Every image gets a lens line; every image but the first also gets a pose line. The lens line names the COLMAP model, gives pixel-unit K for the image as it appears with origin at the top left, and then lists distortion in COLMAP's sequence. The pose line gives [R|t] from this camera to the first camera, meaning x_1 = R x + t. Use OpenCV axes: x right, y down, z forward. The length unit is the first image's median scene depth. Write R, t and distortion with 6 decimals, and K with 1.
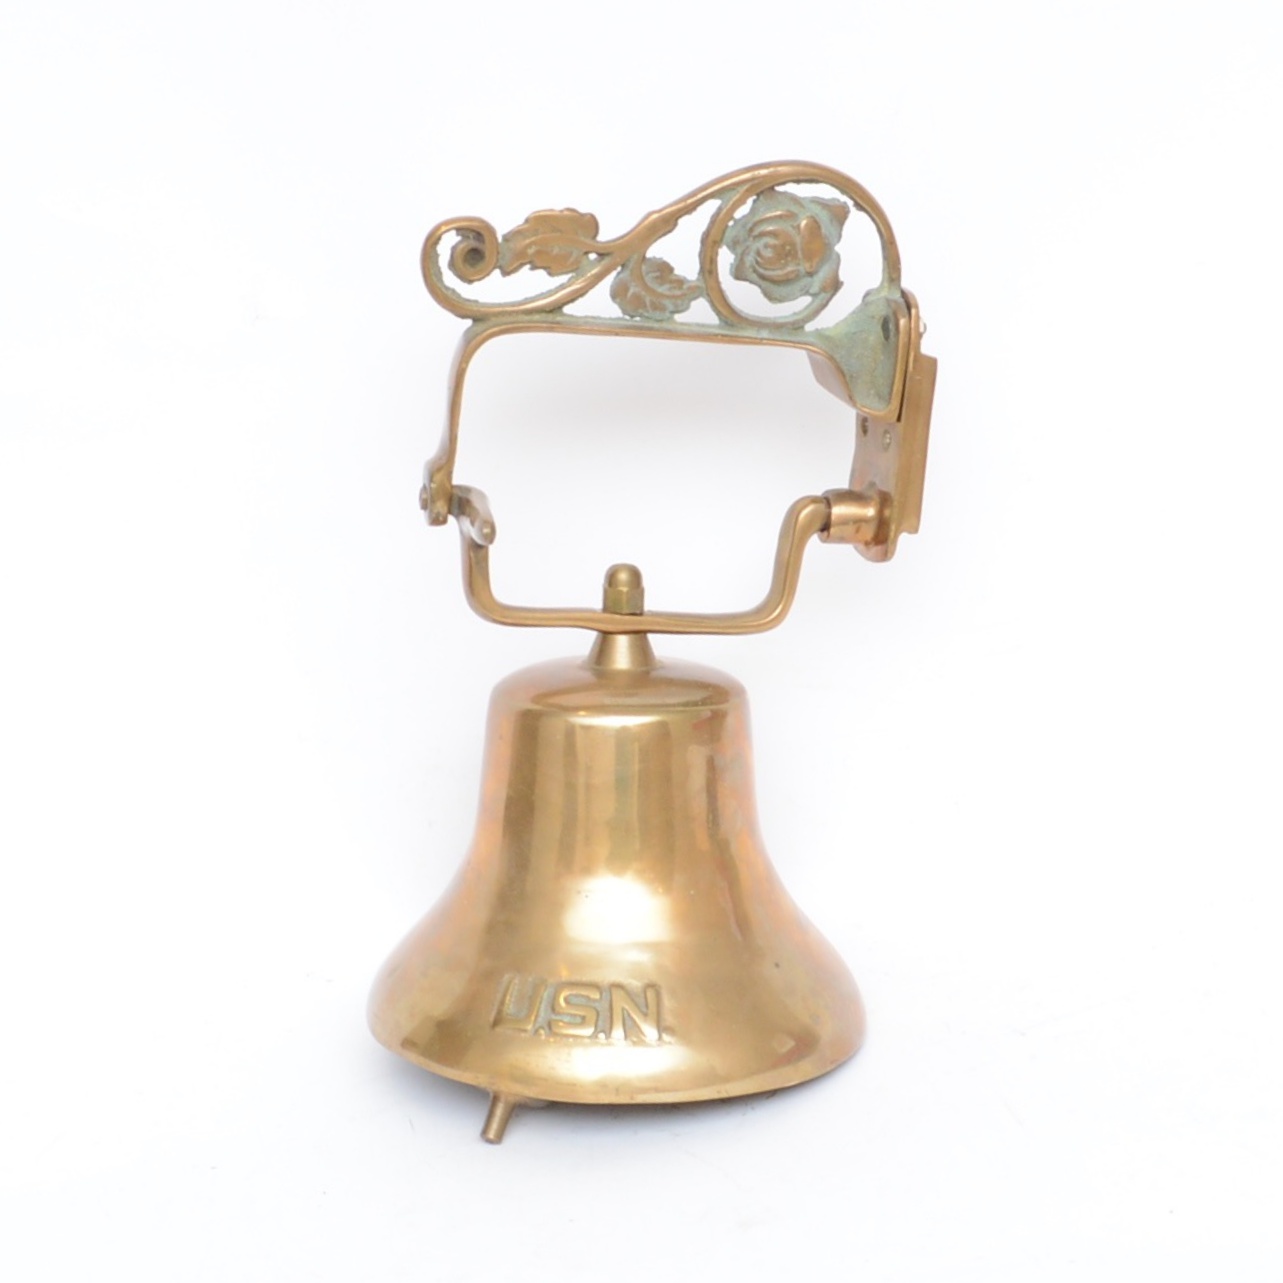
lens RADIAL K [[2134.2, 0, 641.5], [0, 2134.2, 641.5], [0, 0, 1]] dist [-0.018453, 0.014930]
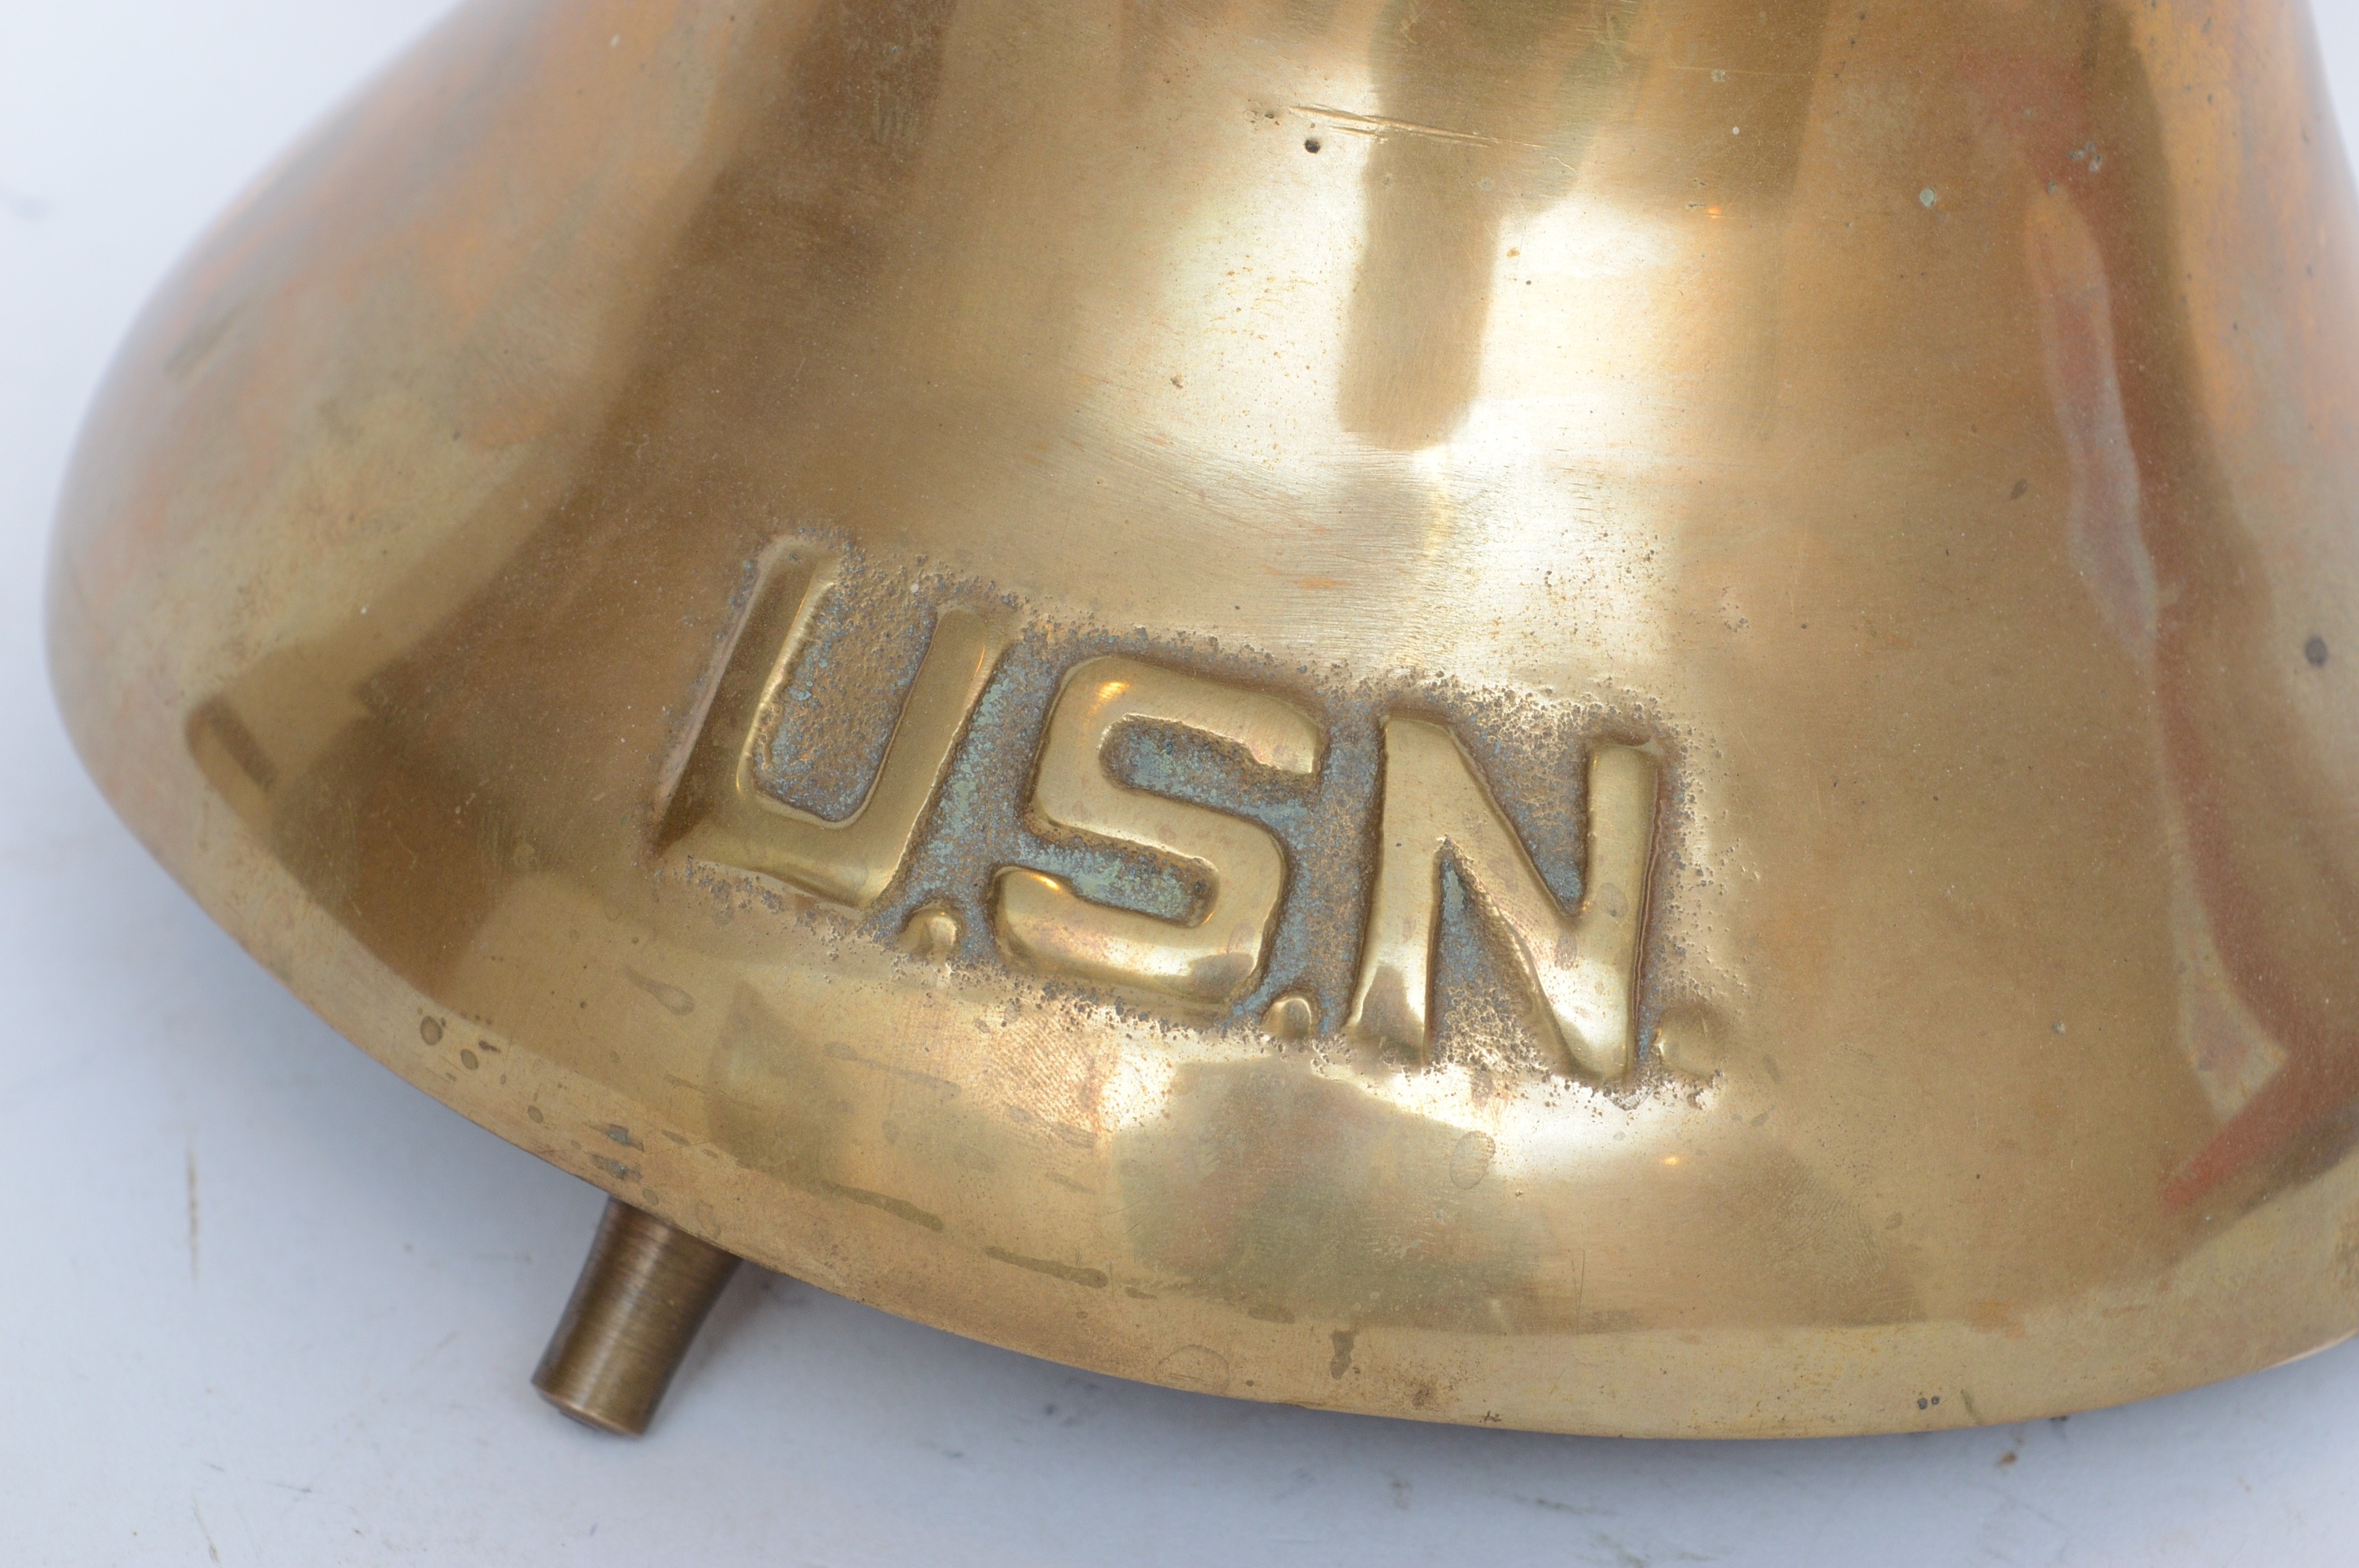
lens RADIAL K [[5505.5, 0, 1179.5], [0, 5505.5, 784.0], [0, 0, 1]] dist [-0.000330, 0.203148]
pose [[0.990787, 0.135266, 0.006703, -0.053190], [-0.131450, 0.948565, 0.288002, 0.073952], [0.032599, -0.286230, 0.957606, 0.959508]]
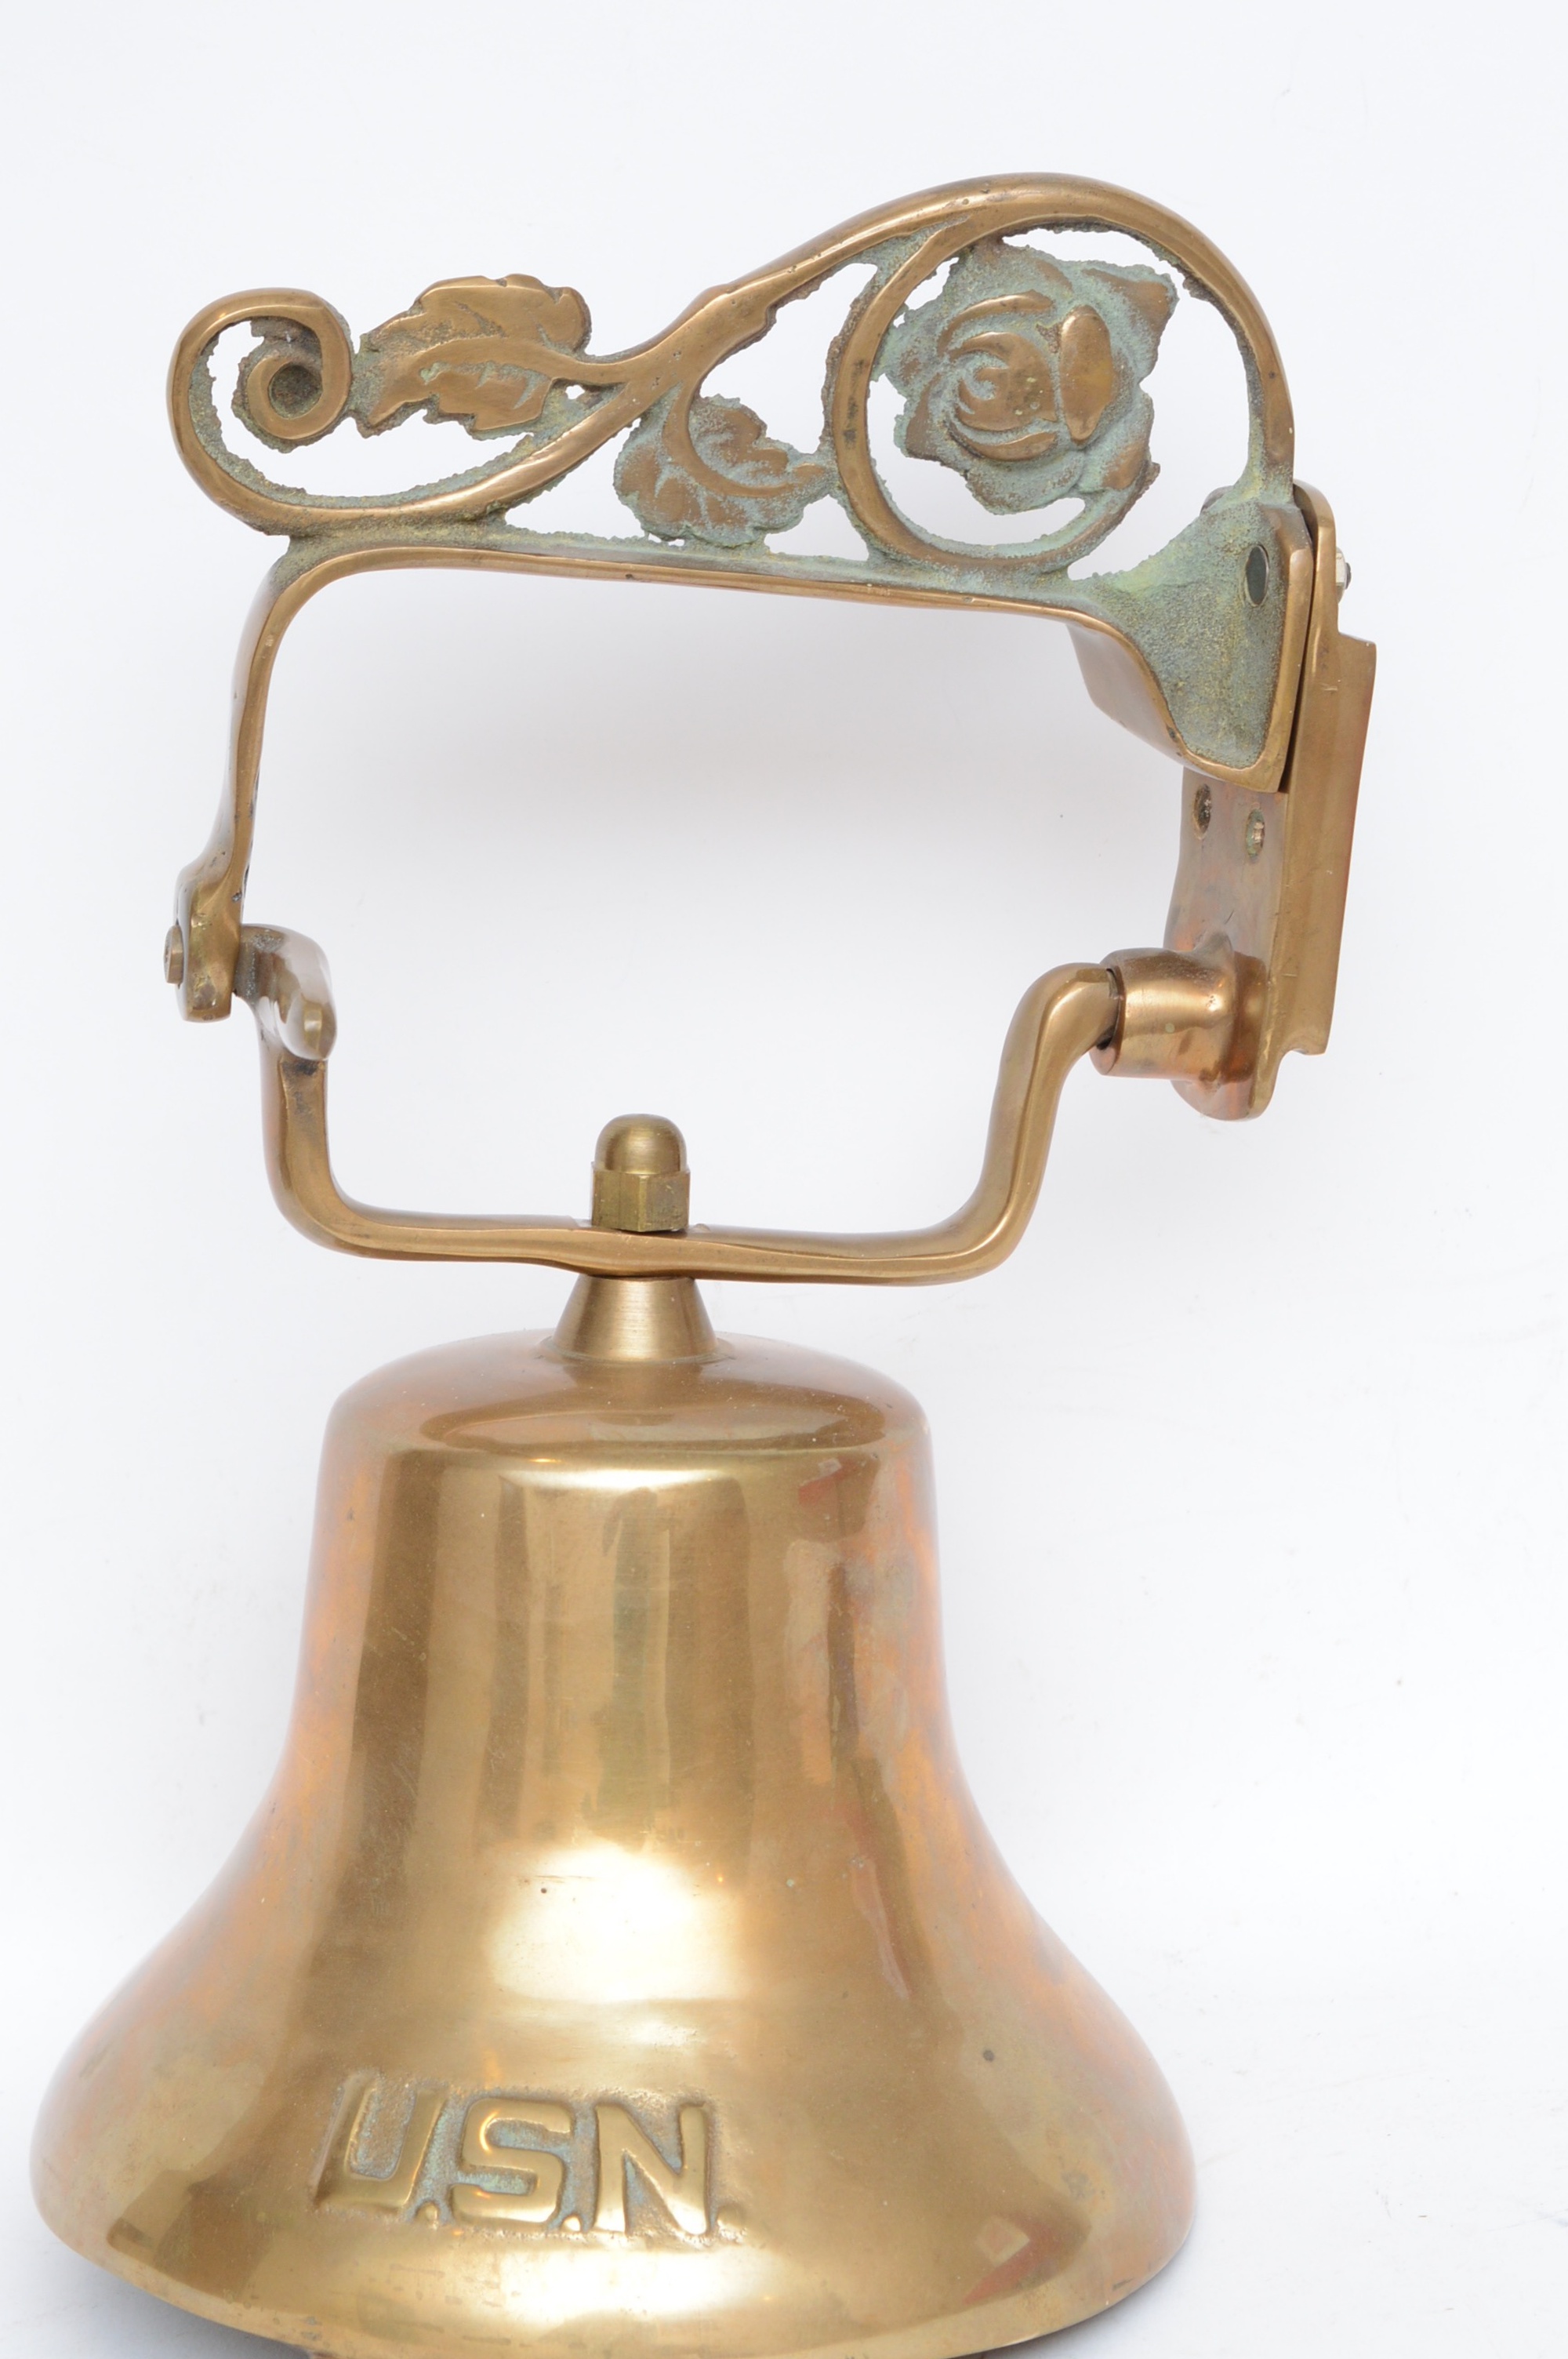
lens RADIAL K [[5083.0, 0, 782.4], [0, 5083.0, 1256.0], [0, 0, 1]] dist [0.110384, 0.063654]
pose [[0.999717, 0.010380, 0.021414, -0.001469], [-0.010252, 0.999929, -0.006057, -0.001908], [-0.021475, 0.005836, 0.999752, -0.022700]]
